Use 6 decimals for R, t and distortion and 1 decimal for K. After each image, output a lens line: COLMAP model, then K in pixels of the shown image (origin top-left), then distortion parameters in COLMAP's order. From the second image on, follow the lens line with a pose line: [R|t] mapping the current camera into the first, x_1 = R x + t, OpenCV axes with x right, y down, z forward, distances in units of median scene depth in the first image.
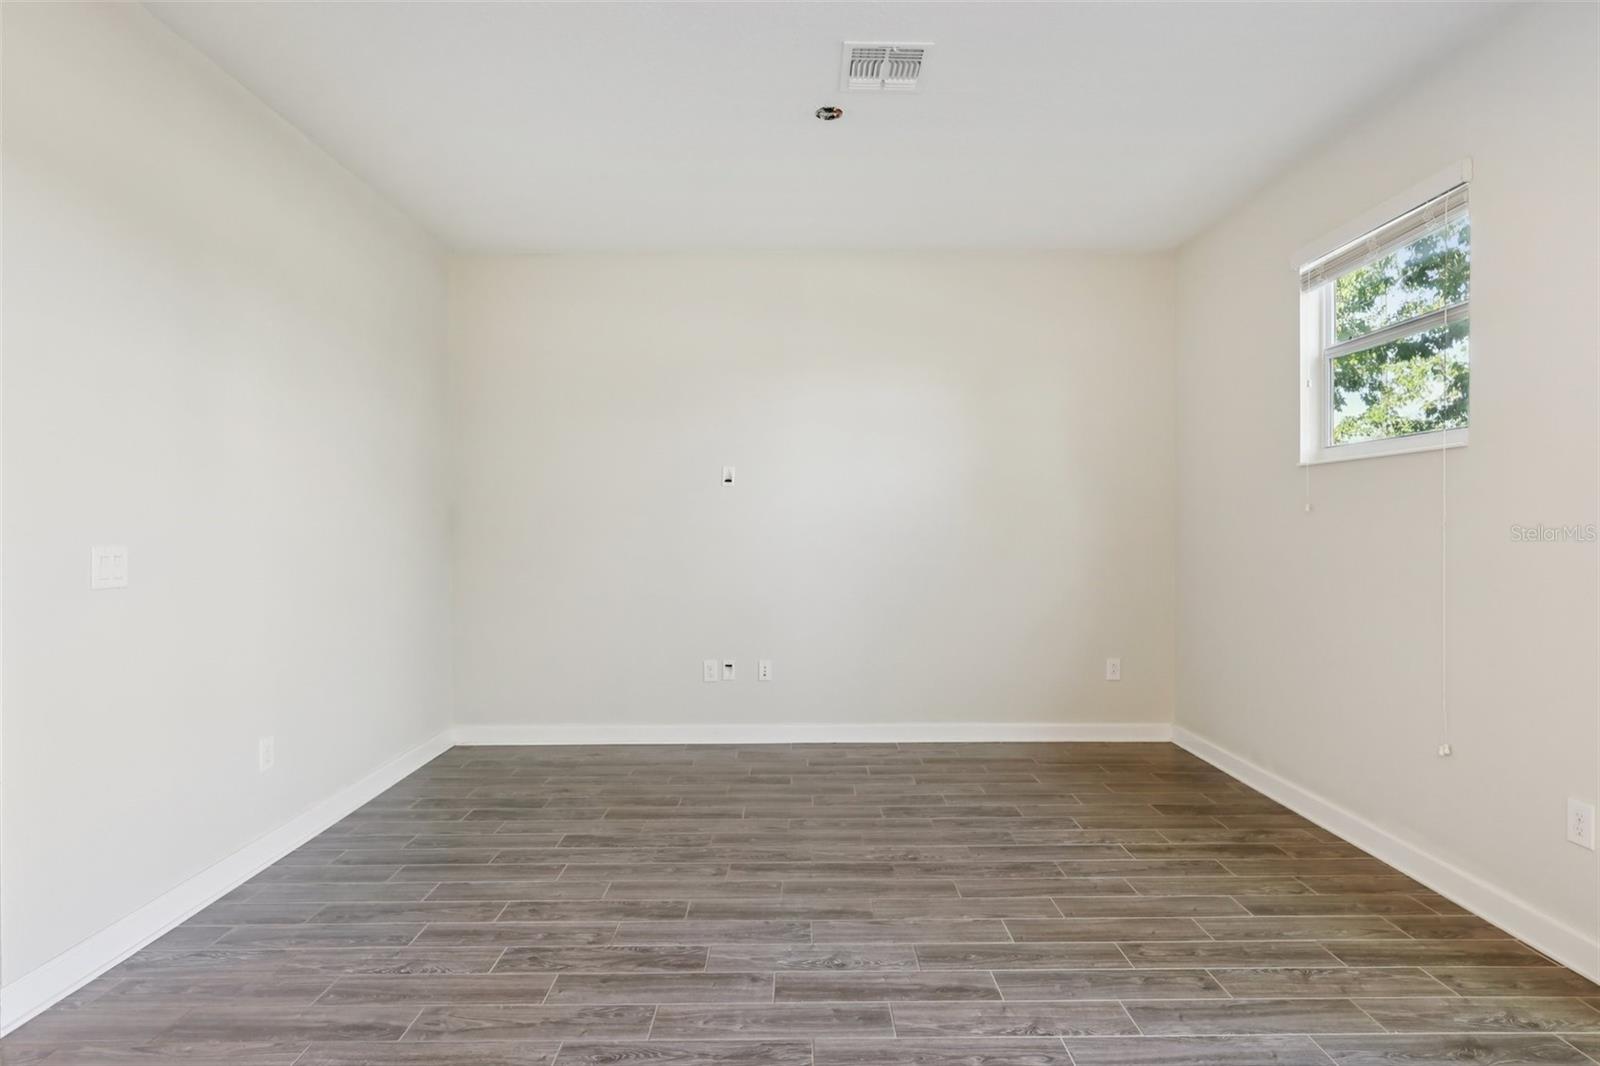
lens RADIAL K [[818.7, 0, 802.2], [0, 818.7, 524.1], [0, 0, 1]] dist [-0.001039, -0.000494]
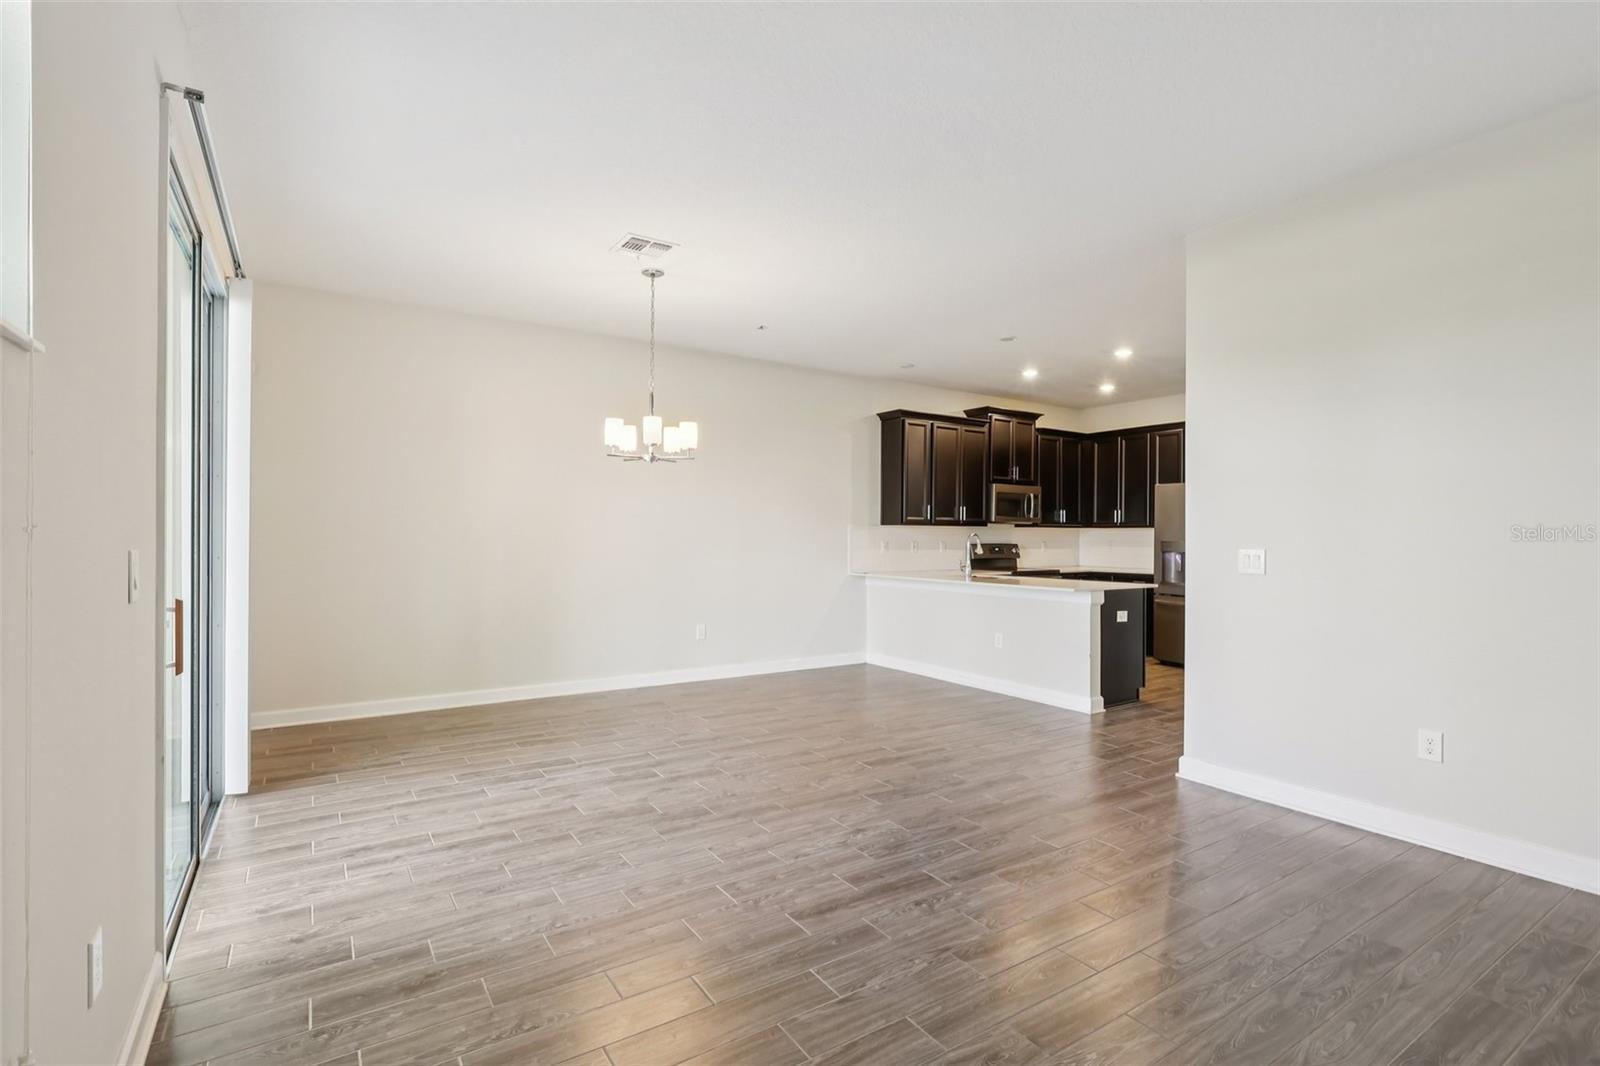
lens RADIAL K [[749.3, 0, 800.4], [0, 749.3, 536.3], [0, 0, 1]] dist [-0.002950, -0.000197]
pose [[-0.840893, -0.003004, -0.541192, 0.701846], [-0.001468, 0.999994, -0.003269, 0.006164], [0.541199, -0.001954, -0.840892, 1.634091]]
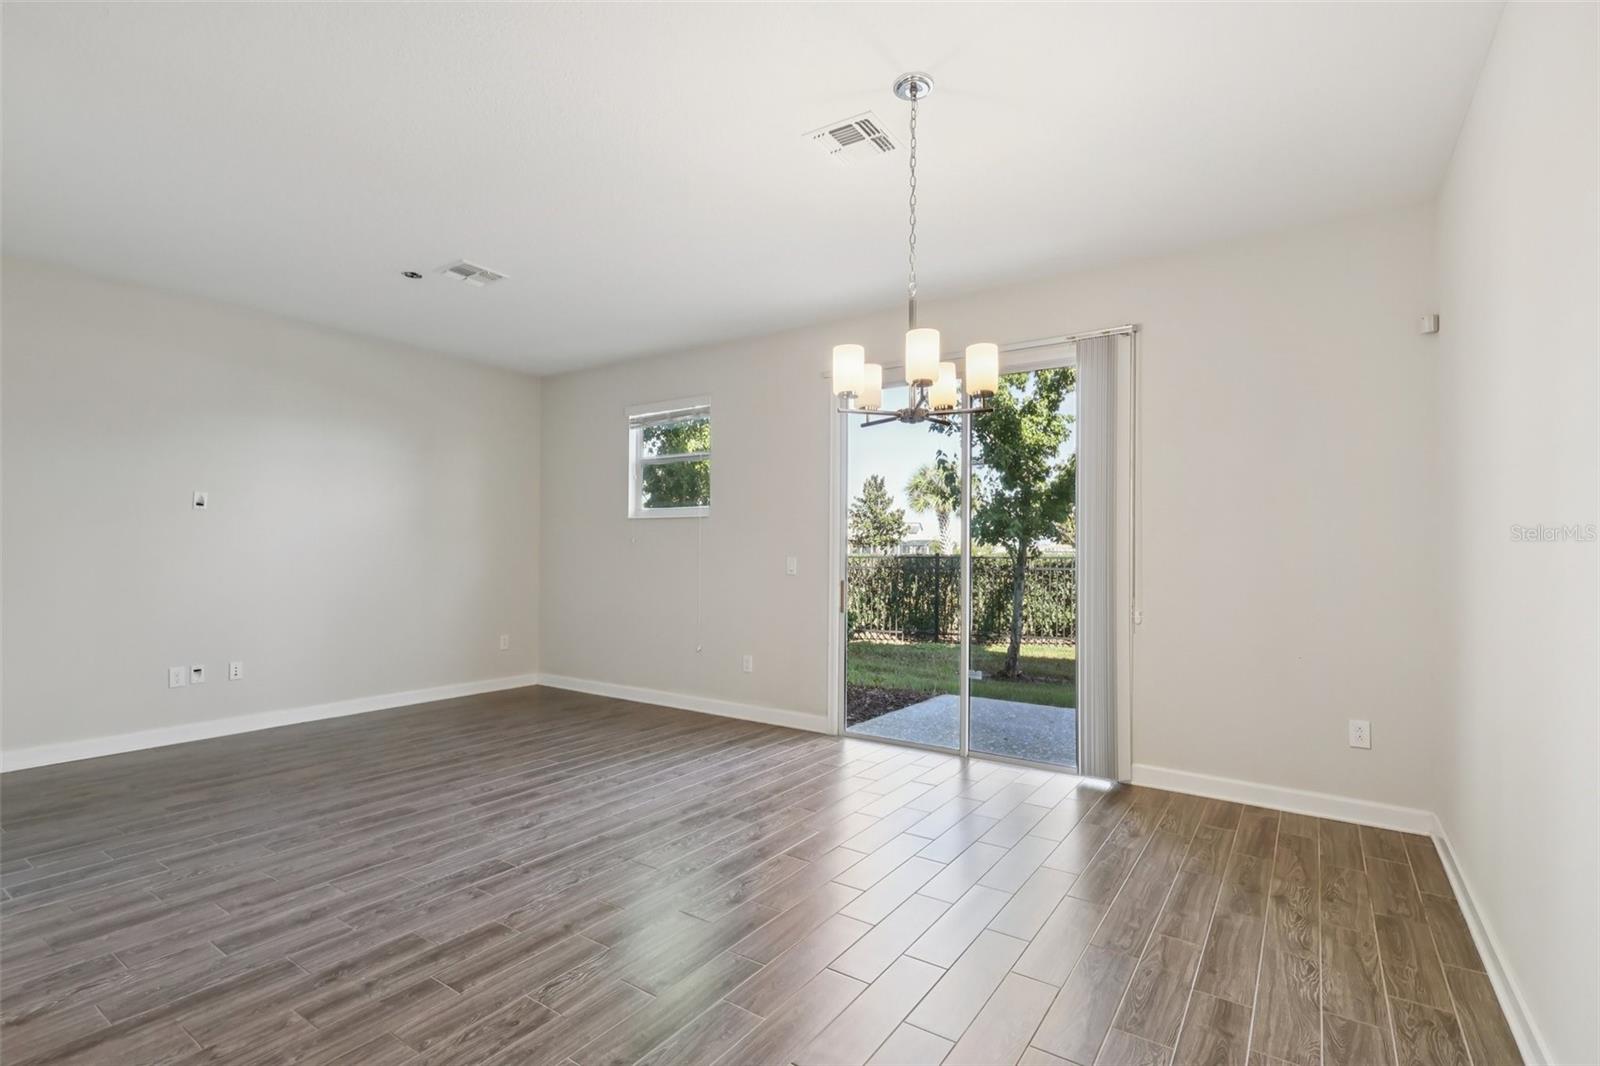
lens RADIAL K [[749.3, 0, 800.8], [0, 749.3, 538.5], [0, 0, 1]] dist [-0.002950, -0.000197]
pose [[0.570024, 0.022502, 0.821320, -0.842893], [-0.014062, 0.999746, -0.017631, -0.000485], [-0.821507, -0.001499, 0.570196, -0.464888]]
